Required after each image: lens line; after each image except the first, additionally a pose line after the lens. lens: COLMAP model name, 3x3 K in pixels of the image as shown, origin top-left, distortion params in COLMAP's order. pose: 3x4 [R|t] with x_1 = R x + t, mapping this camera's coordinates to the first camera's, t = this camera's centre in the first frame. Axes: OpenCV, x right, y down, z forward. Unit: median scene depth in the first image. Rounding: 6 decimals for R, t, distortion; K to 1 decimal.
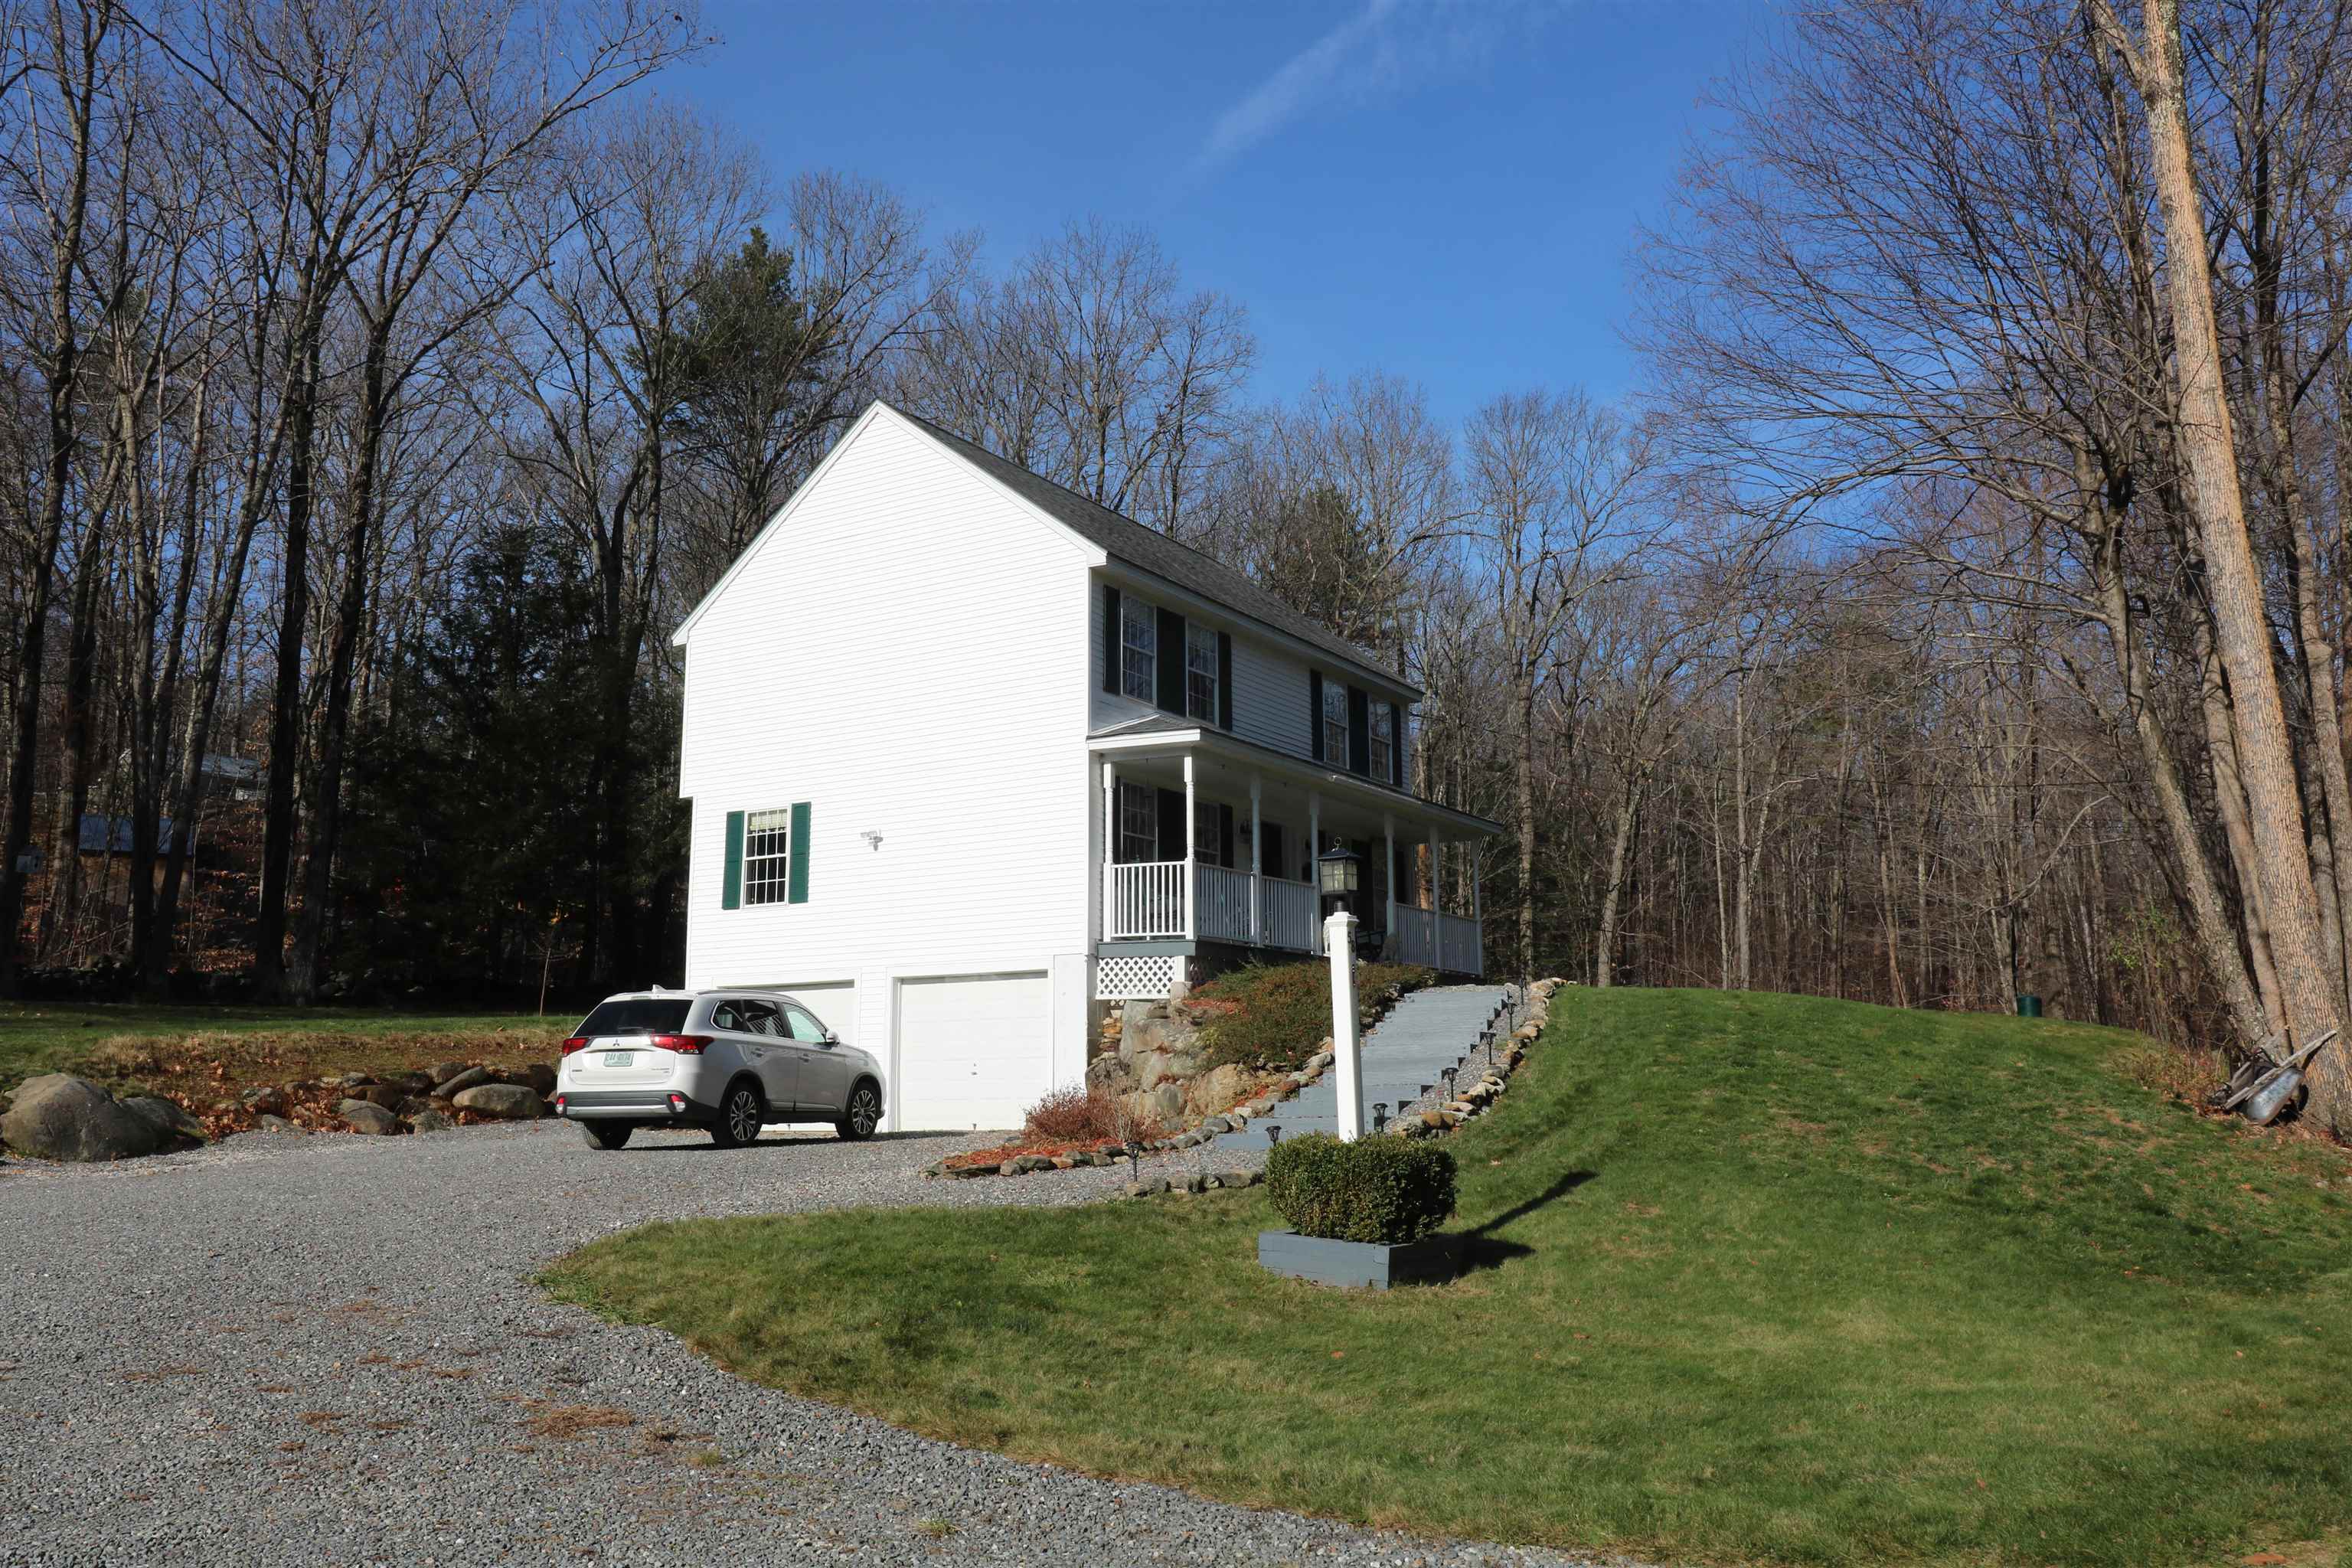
lens RADIAL K [[1768.6, 0, 1176.0], [0, 1768.6, 784.0], [0, 0, 1]] dist [0.070934, -0.003539]
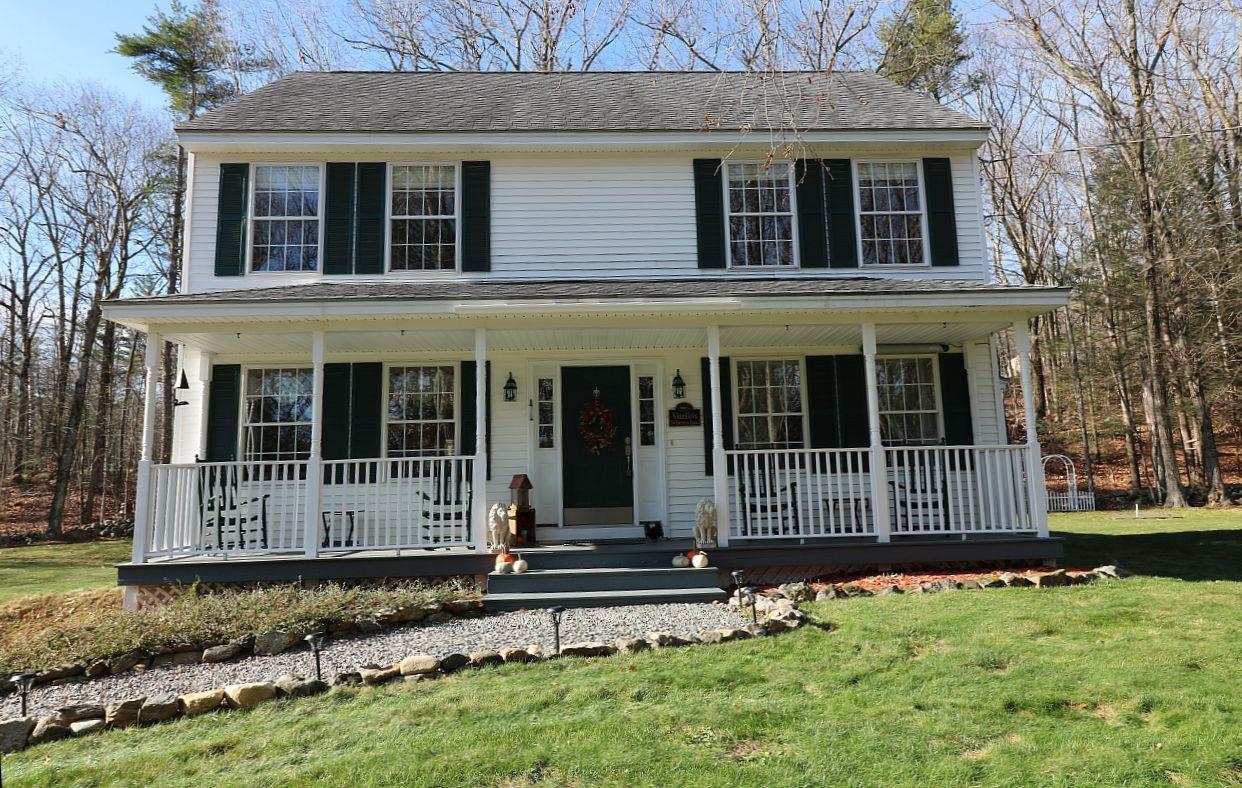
lens RADIAL K [[900.6, 0, 621.0], [0, 900.6, 394.0], [0, 0, 1]] dist [0.000689, 0.000037]
pose [[0.572439, -0.237107, -0.784916, 0.377670], [0.169442, 0.970821, -0.169691, 0.103190], [0.802248, -0.035860, 0.595912, 0.824622]]
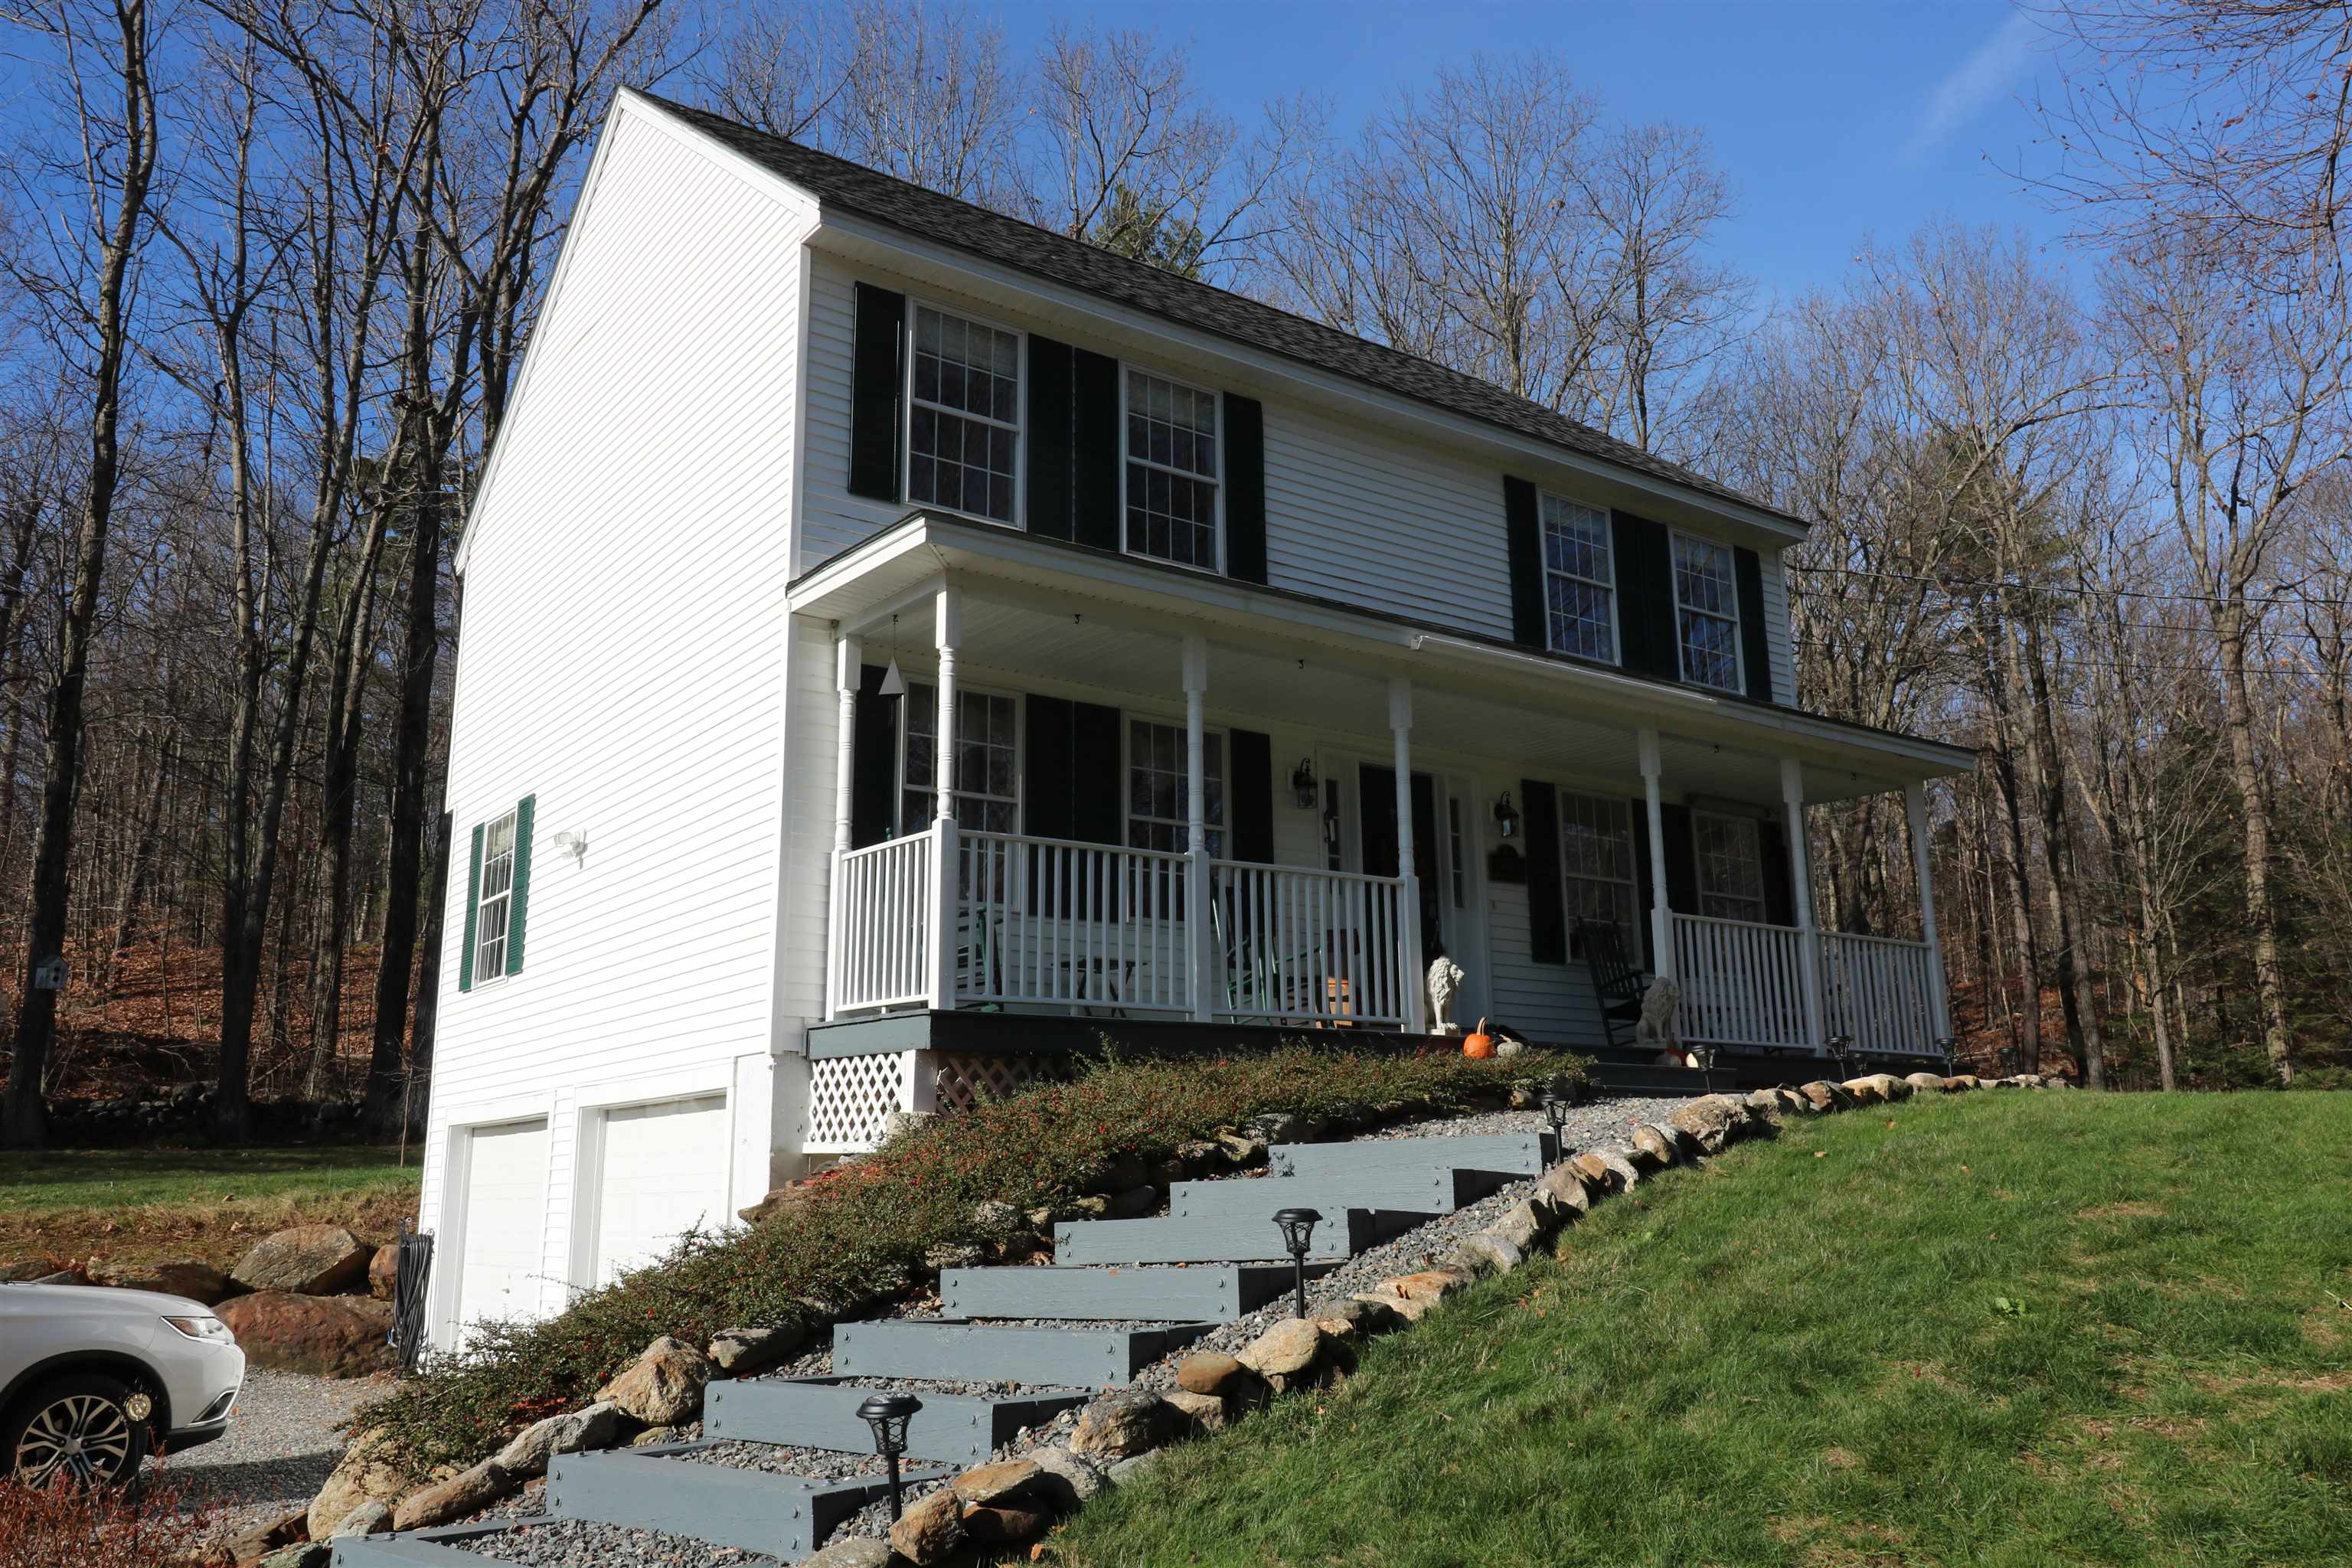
lens RADIAL K [[1768.6, 0, 1176.0], [0, 1768.6, 784.0], [0, 0, 1]] dist [0.070934, -0.003539]
pose [[0.927475, -0.087674, -0.363461, 0.187976], [0.071808, 0.995790, -0.056965, 0.052900], [0.366926, 0.026734, 0.929866, 0.533828]]
